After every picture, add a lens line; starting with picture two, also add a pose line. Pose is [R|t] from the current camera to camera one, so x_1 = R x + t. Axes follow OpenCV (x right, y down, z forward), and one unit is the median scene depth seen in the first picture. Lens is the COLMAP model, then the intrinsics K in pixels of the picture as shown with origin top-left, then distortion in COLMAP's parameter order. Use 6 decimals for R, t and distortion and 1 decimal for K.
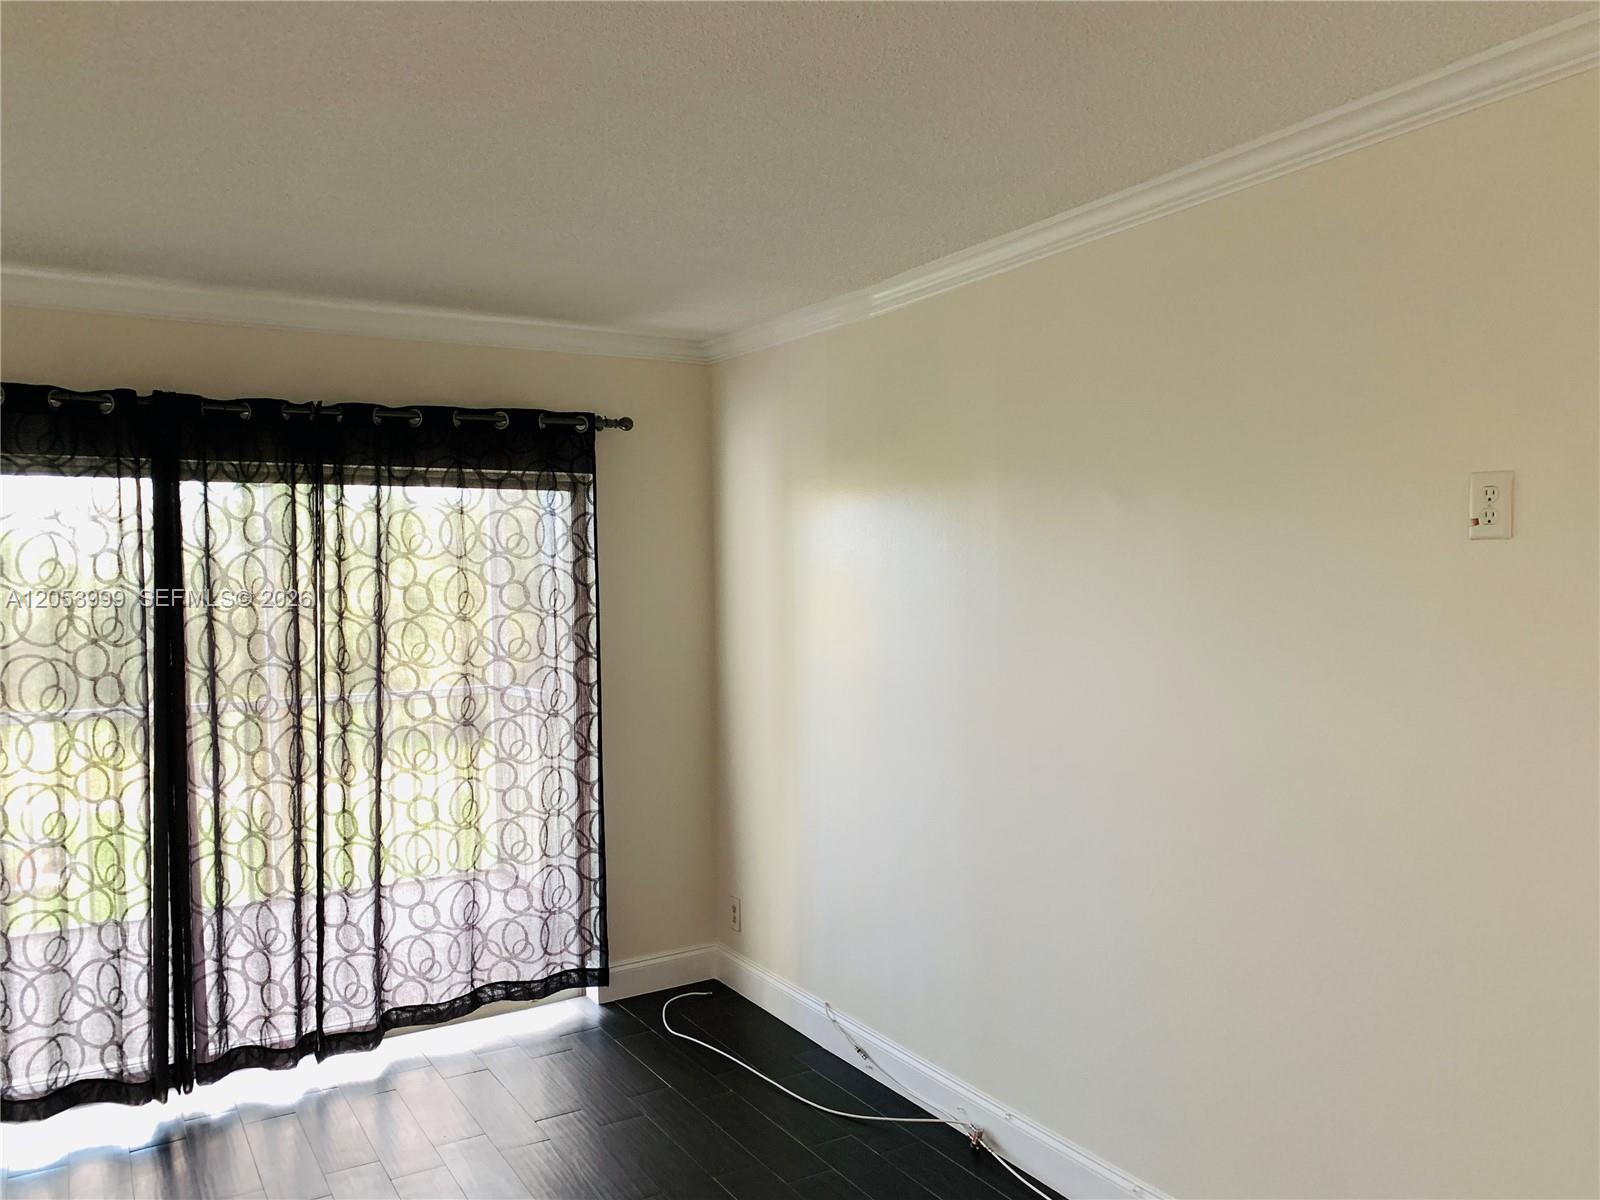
lens RADIAL K [[1230.6, 0, 800.0], [0, 1230.6, 600.0], [0, 0, 1]] dist [-0.003713, 0.001403]
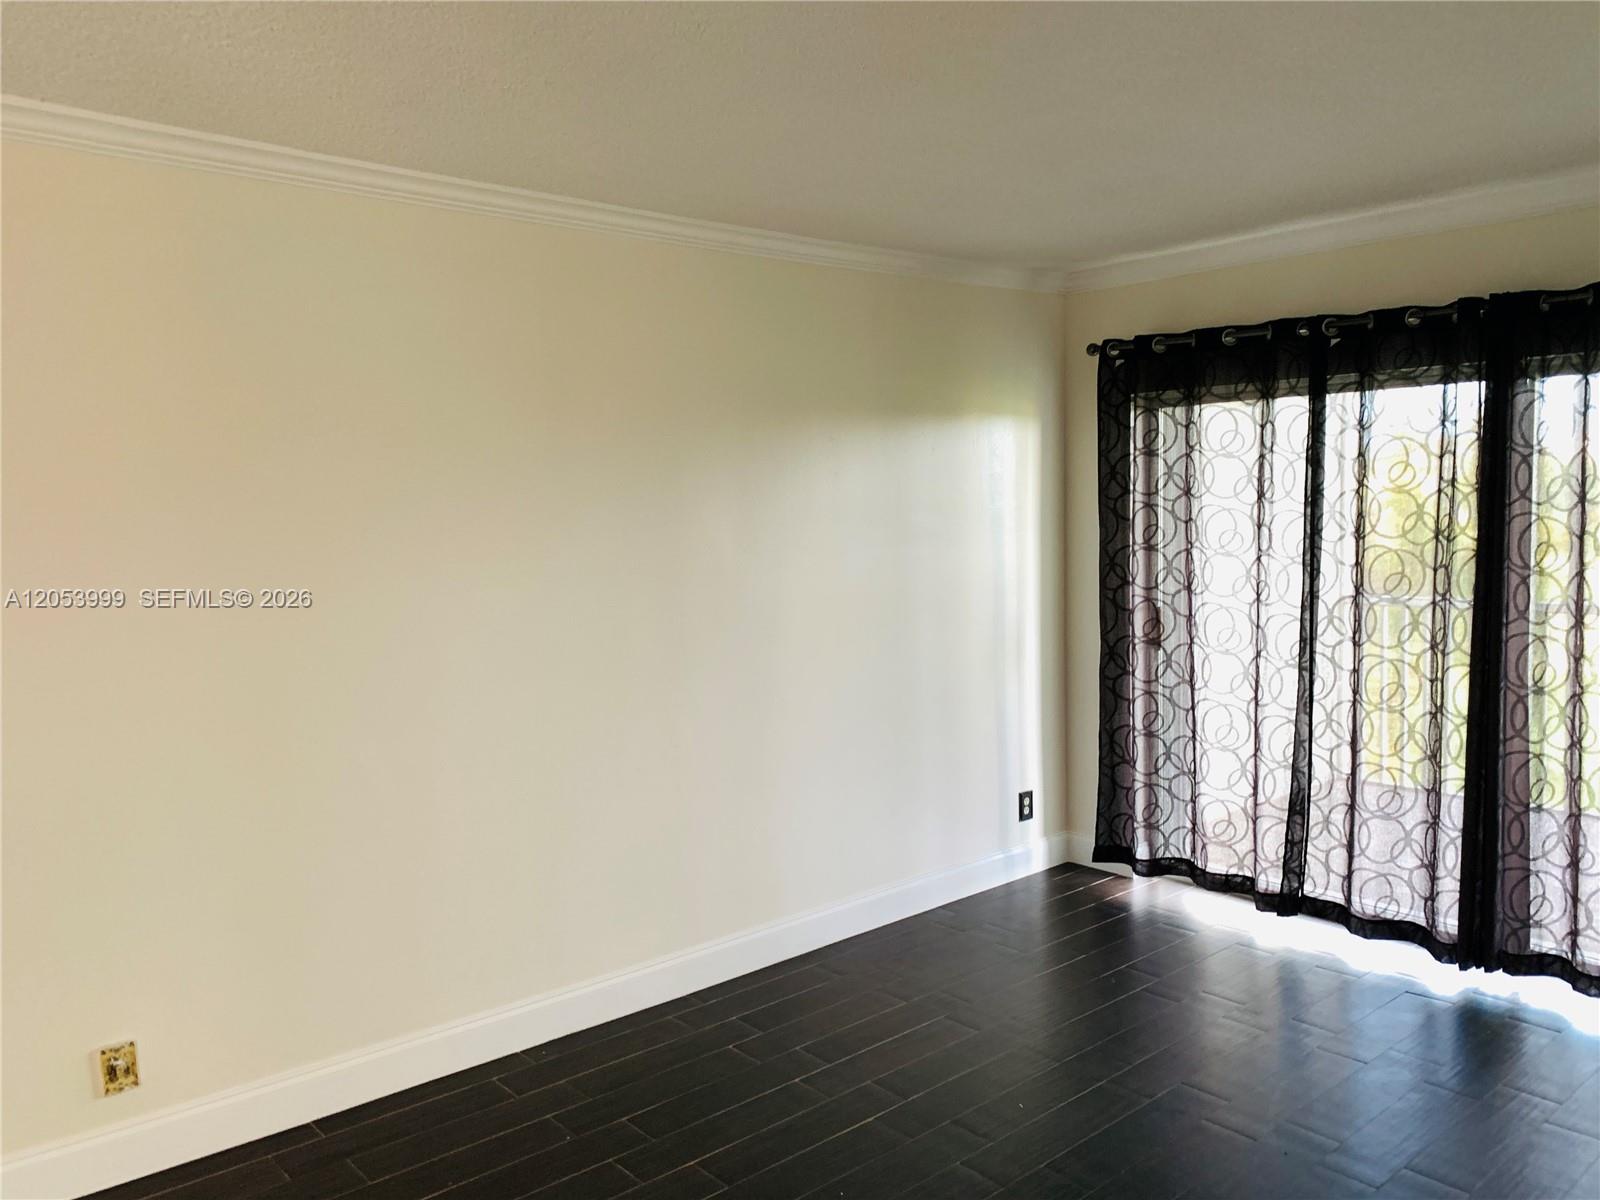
lens RADIAL K [[1204.3, 0, 795.1], [0, 1204.3, 579.7], [0, 0, 1]] dist [0.022501, -0.031449]
pose [[0.171011, 0.074885, -0.982419, 0.367874], [-0.001380, 0.997125, 0.075765, -0.007635], [0.985268, -0.011601, 0.170623, 0.236710]]
